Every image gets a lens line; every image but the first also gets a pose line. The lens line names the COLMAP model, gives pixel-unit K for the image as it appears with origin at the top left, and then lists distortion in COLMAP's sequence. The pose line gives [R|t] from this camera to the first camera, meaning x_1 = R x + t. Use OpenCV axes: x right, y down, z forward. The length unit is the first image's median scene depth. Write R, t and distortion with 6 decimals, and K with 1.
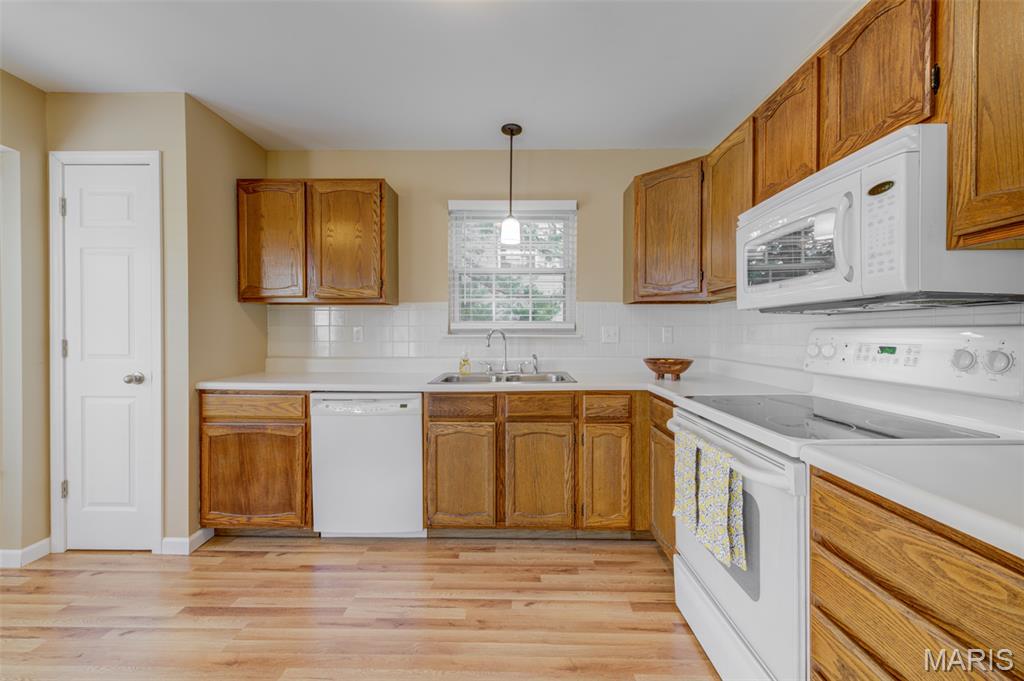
lens RADIAL K [[405.5, 0, 505.4], [0, 405.5, 335.4], [0, 0, 1]] dist [0.013632, -0.000211]
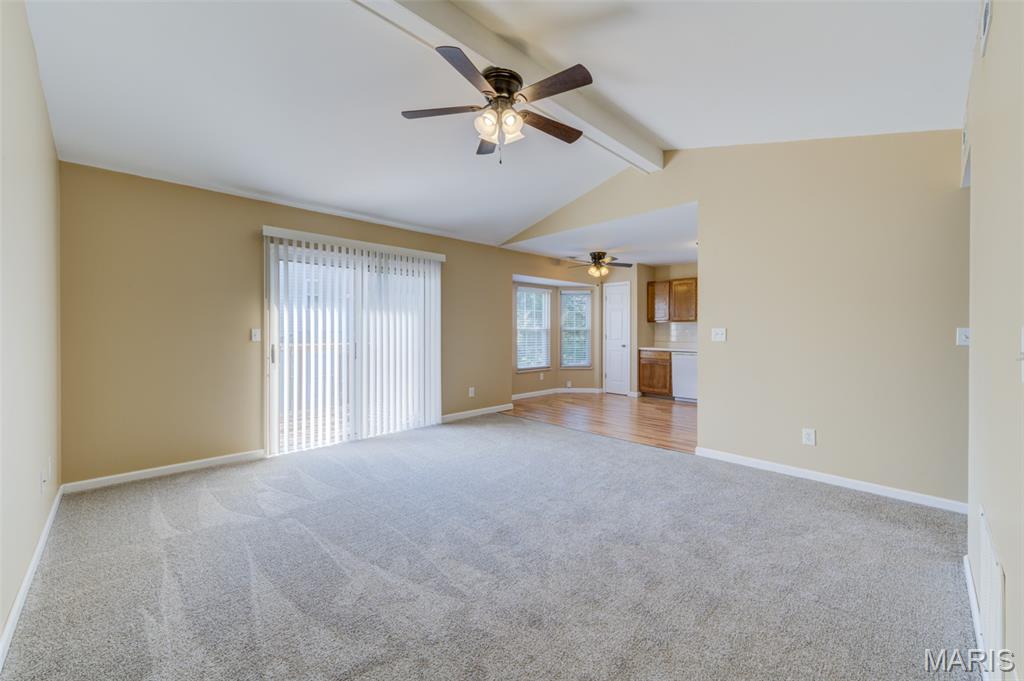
lens RADIAL K [[405.5, 0, 517.4], [0, 405.5, 338.2], [0, 0, 1]] dist [0.013632, -0.000211]
pose [[0.727886, 0.010213, -0.685622, 0.803453], [0.002011, 0.999853, 0.017028, -0.019309], [0.685695, -0.013773, 0.727758, -2.098271]]
